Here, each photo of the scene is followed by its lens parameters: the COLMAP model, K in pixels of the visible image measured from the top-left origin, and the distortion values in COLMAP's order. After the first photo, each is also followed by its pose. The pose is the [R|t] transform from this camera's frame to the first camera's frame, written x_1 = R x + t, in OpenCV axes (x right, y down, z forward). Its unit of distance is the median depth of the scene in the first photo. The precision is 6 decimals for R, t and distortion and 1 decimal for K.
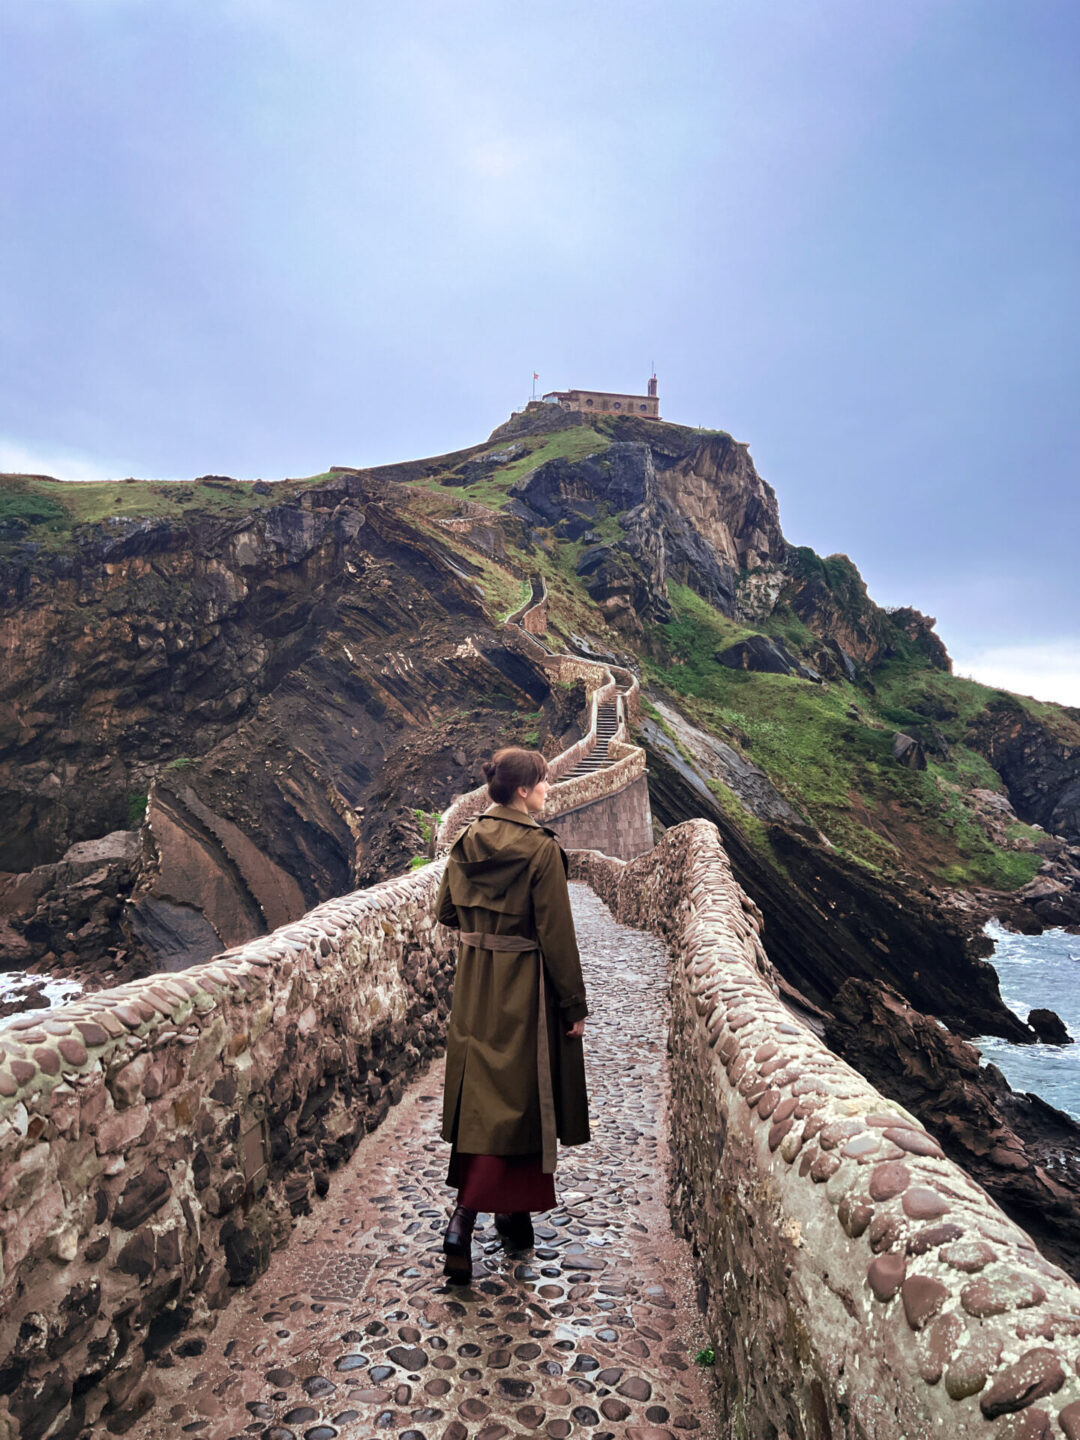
lens RADIAL K [[1087.9, 0, 544.7], [0, 1087.9, 733.1], [0, 0, 1]] dist [0.071538, -0.123838]
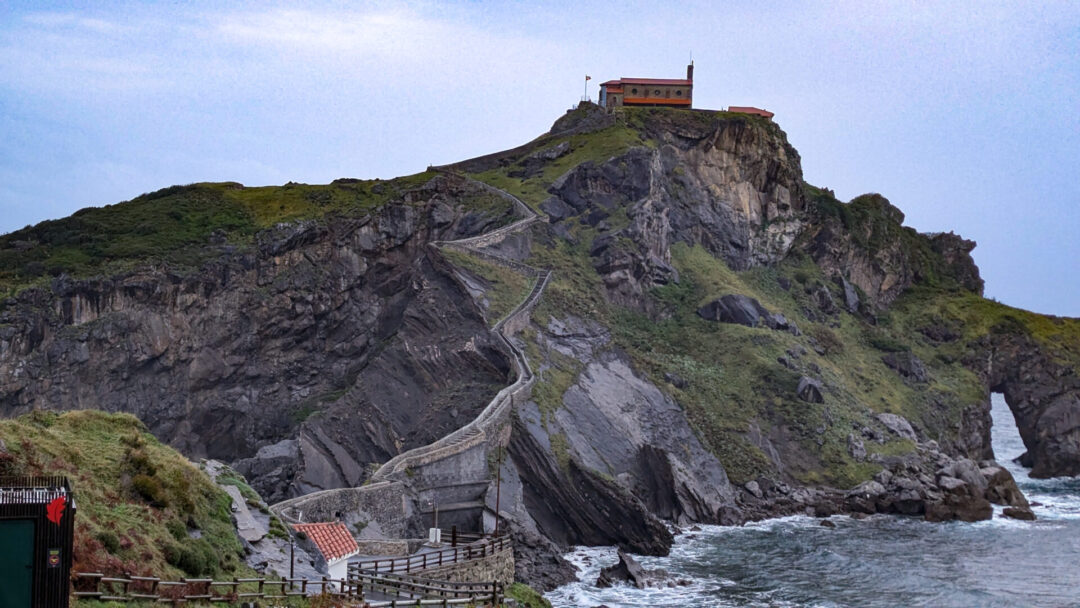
lens RADIAL K [[1570.5, 0, 559.4], [0, 1570.5, 288.9], [0, 0, 1]] dist [0.122325, 0.000000]
pose [[0.981988, 0.006400, -0.188834, 0.375296], [0.000768, 0.999283, 0.037861, -0.180345], [0.188940, -0.037324, 0.981279, -1.005215]]
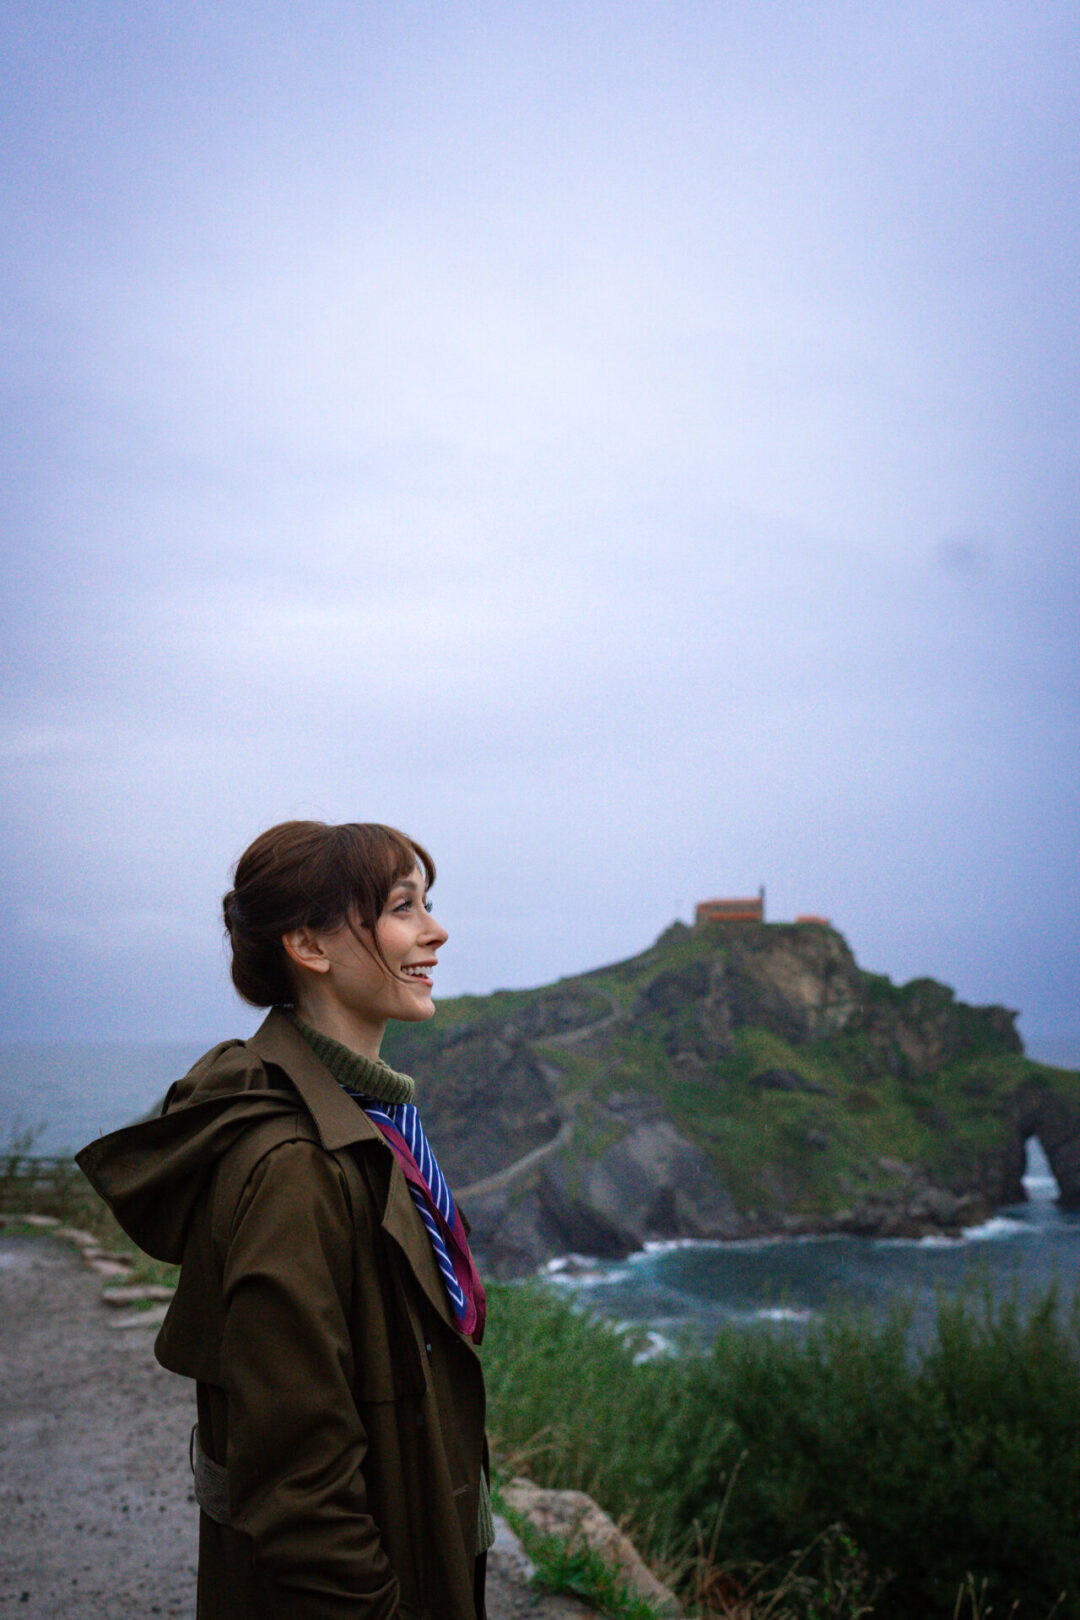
lens RADIAL K [[1631.7, 0, 562.5], [0, 1631.7, 778.9], [0, 0, 1]] dist [0.026891, 0.000000]
pose [[0.897269, -0.091656, -0.431865, 1.149589], [0.048335, 0.992726, -0.110265, -0.296744], [0.438830, 0.078063, 0.895173, -1.675819]]
